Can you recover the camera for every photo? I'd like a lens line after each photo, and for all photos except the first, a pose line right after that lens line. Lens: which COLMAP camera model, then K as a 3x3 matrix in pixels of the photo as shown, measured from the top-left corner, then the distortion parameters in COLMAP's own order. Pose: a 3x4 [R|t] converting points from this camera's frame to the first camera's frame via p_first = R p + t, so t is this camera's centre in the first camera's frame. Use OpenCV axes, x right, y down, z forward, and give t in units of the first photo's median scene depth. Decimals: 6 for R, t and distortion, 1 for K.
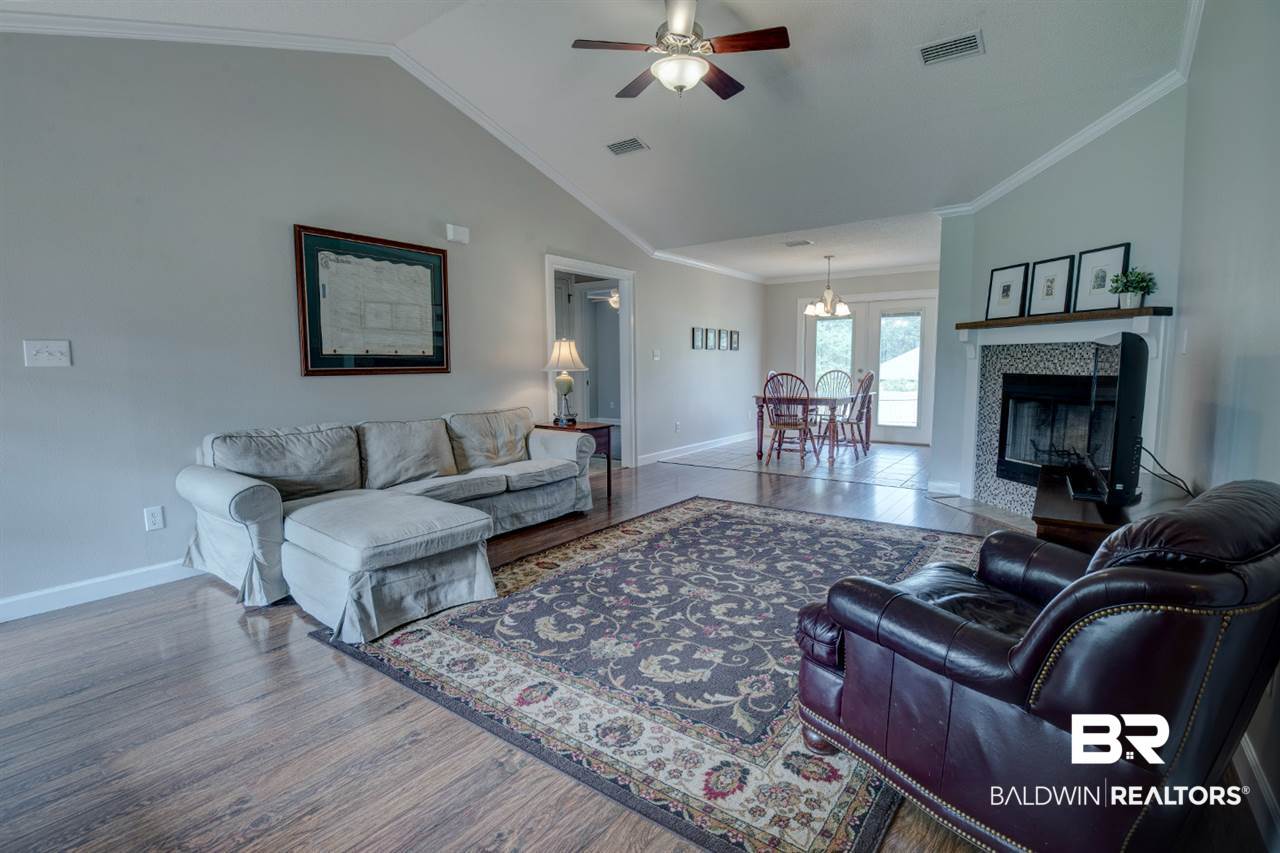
lens RADIAL K [[603.5, 0, 640.0], [0, 603.5, 426.5], [0, 0, 1]] dist [-0.003390, -0.026204]
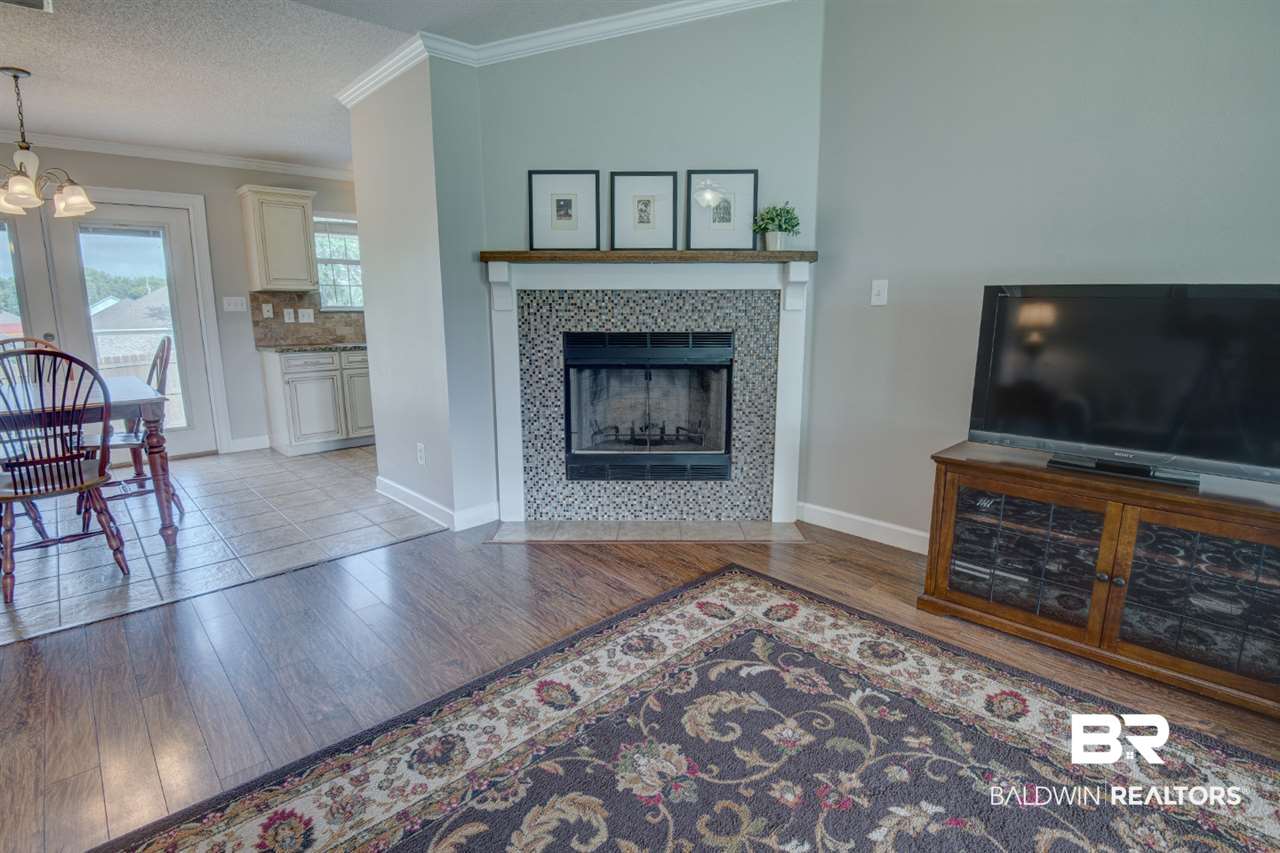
lens RADIAL K [[603.5, 0, 640.0], [0, 603.5, 426.5], [0, 0, 1]] dist [-0.003390, -0.026204]
pose [[0.169150, -0.177938, 0.969395, -0.077367], [0.105150, 0.981212, 0.161760, -0.094328], [-0.979965, 0.074570, 0.184682, 0.881274]]
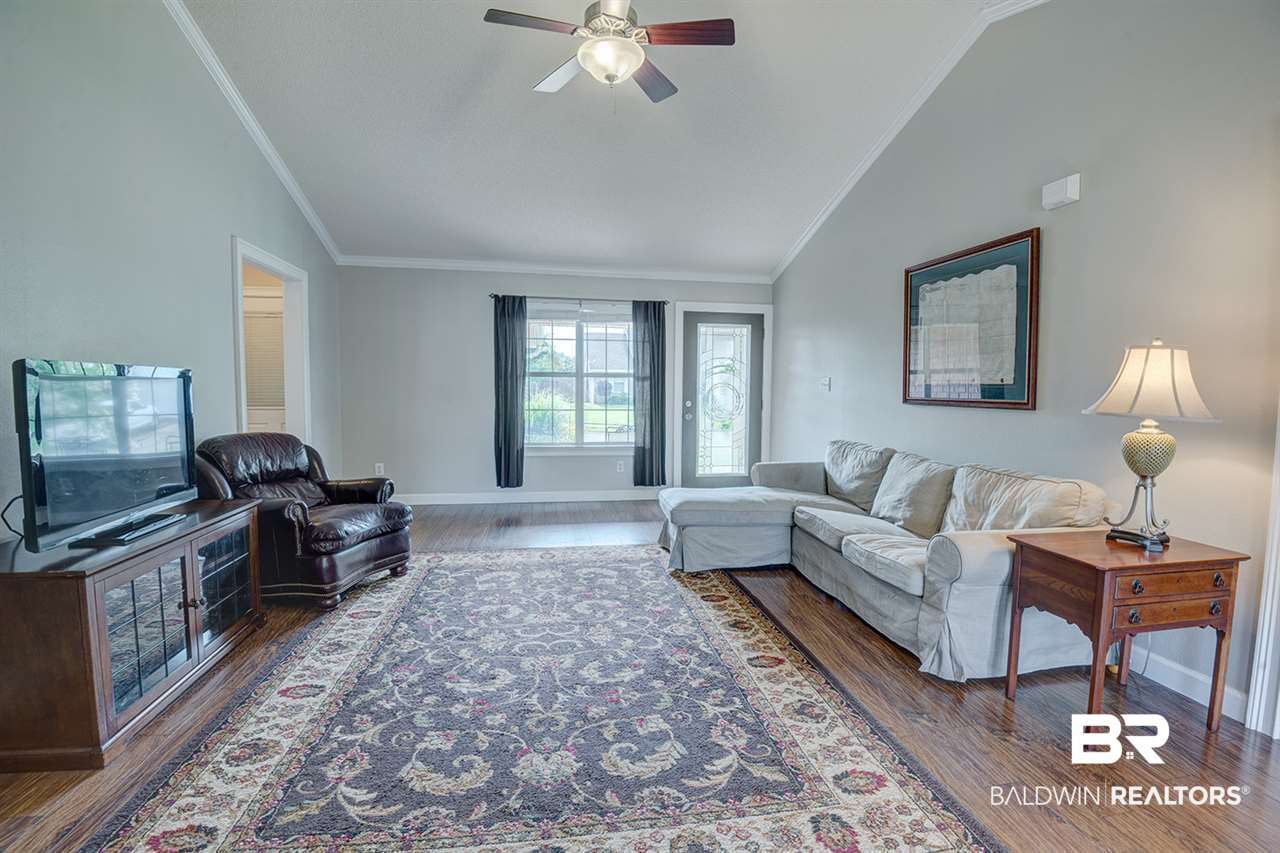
lens RADIAL K [[591.5, 0, 646.7], [0, 591.5, 427.4], [0, 0, 1]] dist [-0.004685, -0.024385]
pose [[-0.696717, 0.048709, -0.715691, 0.496416], [-0.080921, 0.985987, 0.145881, -0.145508], [0.712768, 0.159552, -0.683012, 1.270940]]
